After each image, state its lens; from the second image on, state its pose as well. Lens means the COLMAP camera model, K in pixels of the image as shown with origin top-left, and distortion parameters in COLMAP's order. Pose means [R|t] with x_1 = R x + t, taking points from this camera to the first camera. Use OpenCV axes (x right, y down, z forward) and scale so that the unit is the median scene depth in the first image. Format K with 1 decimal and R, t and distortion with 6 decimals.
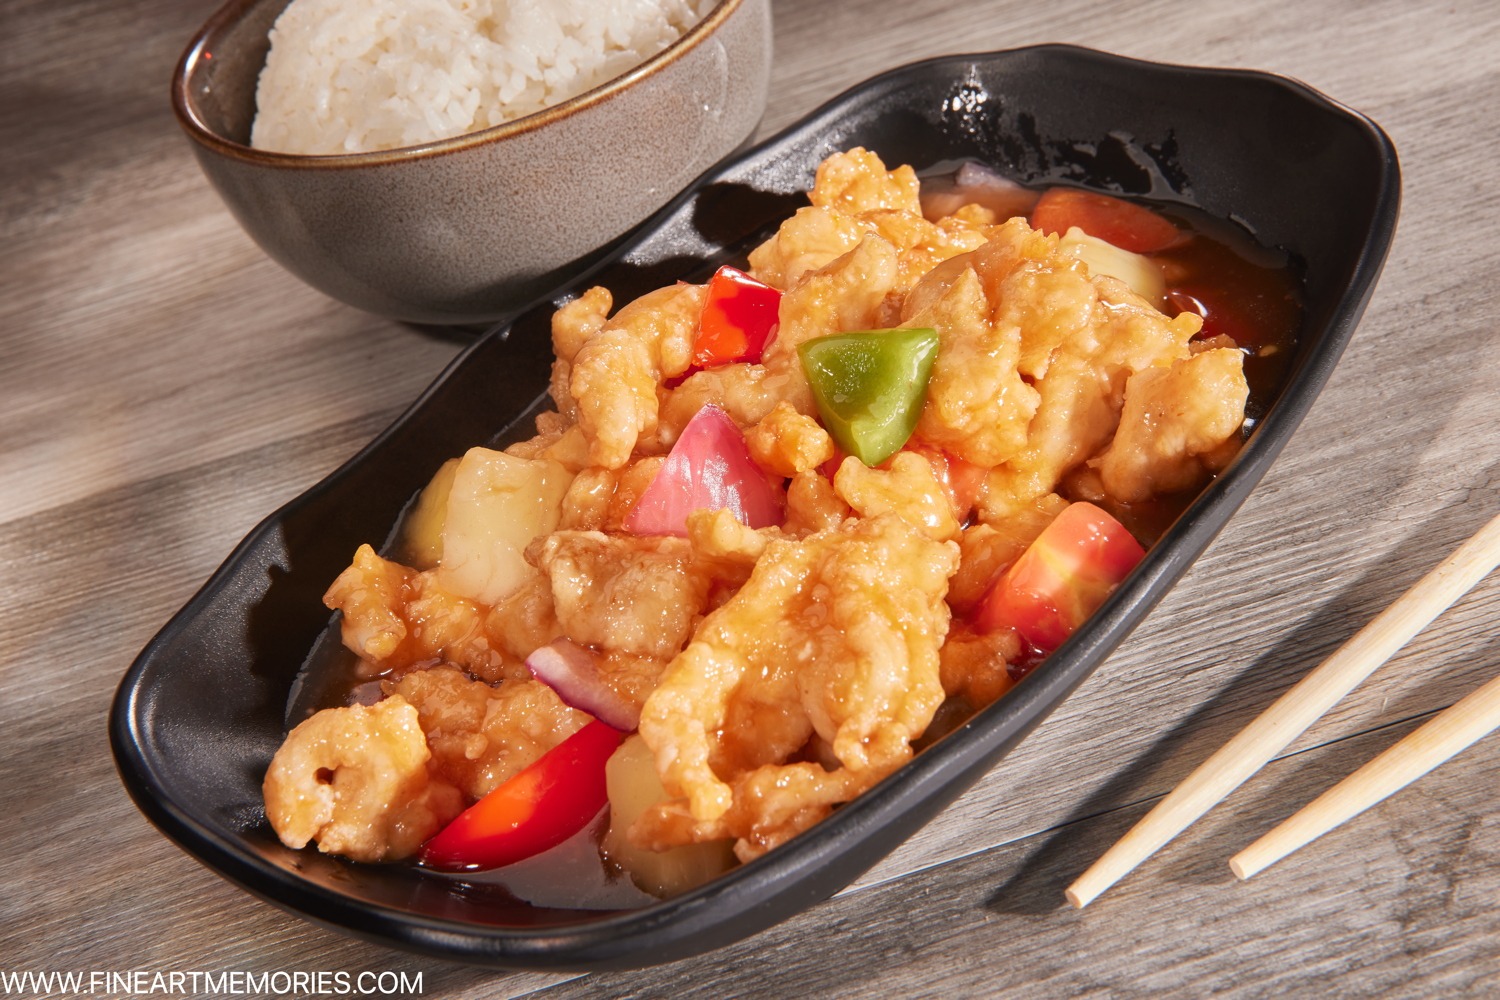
lens RADIAL K [[2523.9, 0, 750.0], [0, 2523.9, 500.0], [0, 0, 1]] dist [0.072709, 0.039370]
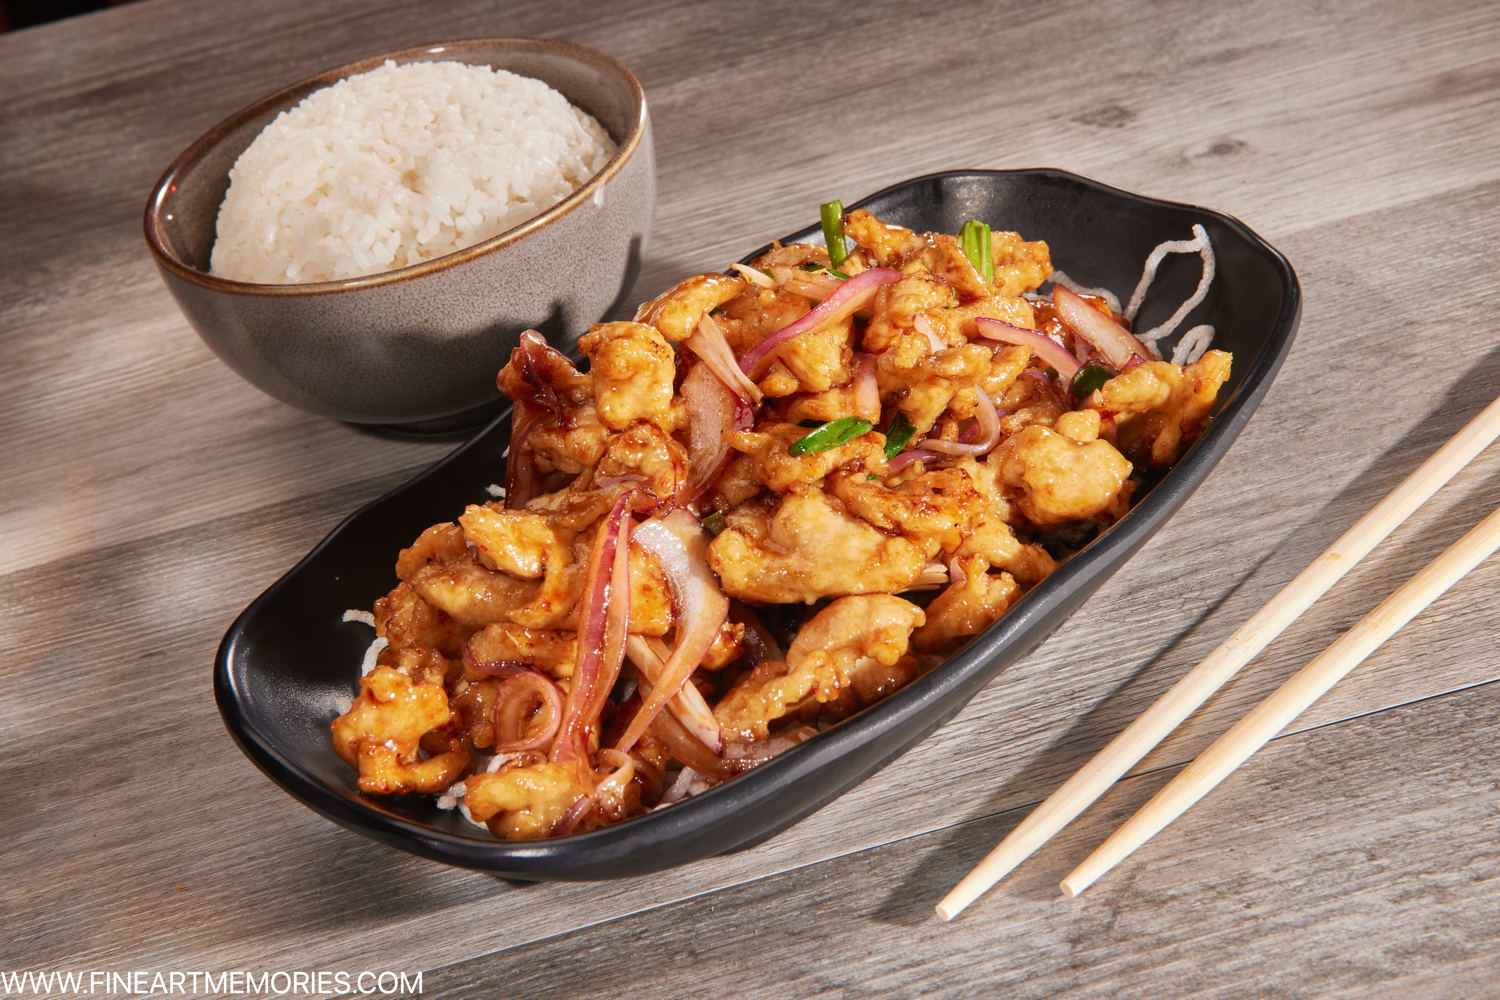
lens RADIAL K [[2605.5, 0, 750.0], [0, 2605.5, 500.0], [0, 0, 1]] dist [0.141029, -0.093416]
pose [[0.999405, 0.033990, -0.005937, 0.081833], [-0.034085, 0.999281, -0.016581, -0.024495], [0.005369, 0.016773, 0.999845, -0.271981]]
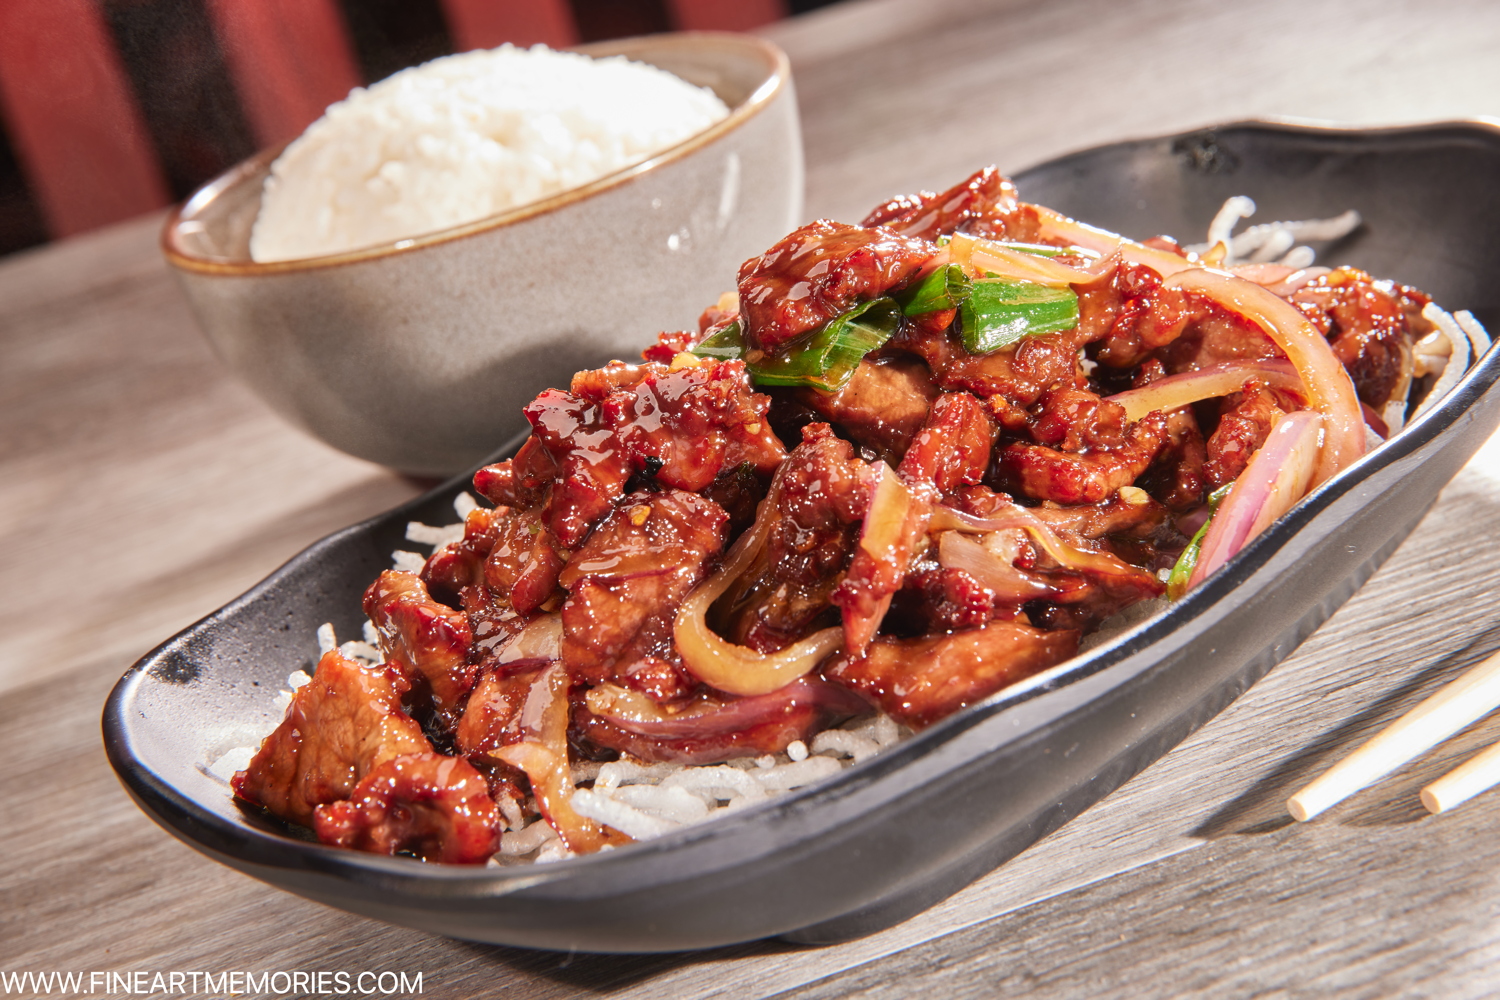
lens RADIAL K [[2464.8, 0, 750.0], [0, 2464.8, 500.0], [0, 0, 1]] dist [0.036504, 0.019622]
pose [[0.999404, -0.034412, 0.002778, -0.021388], [0.034125, 0.972468, -0.230523, 0.186704], [0.005232, 0.230481, 0.973063, 0.171888]]
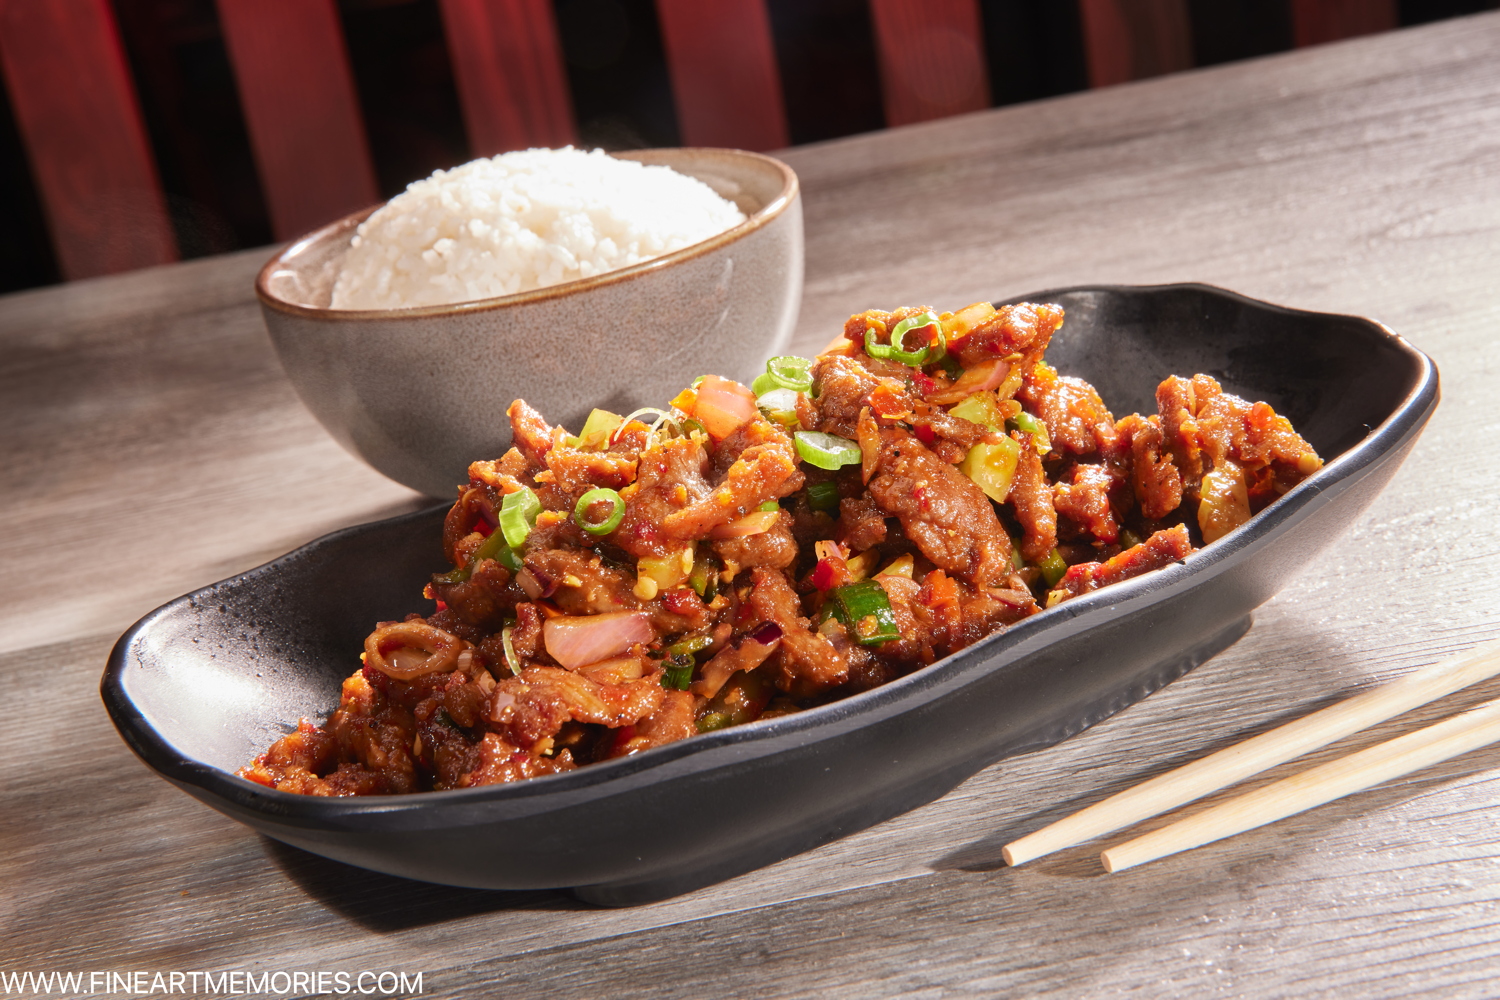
lens RADIAL K [[2543.3, 0, 750.0], [0, 2543.3, 500.0], [0, 0, 1]] dist [0.076652, 0.082638]
pose [[0.991624, 0.088324, -0.094243, 0.124703], [-0.108974, 0.963795, -0.243359, 0.226795], [0.069336, 0.251591, 0.965347, -0.050258]]
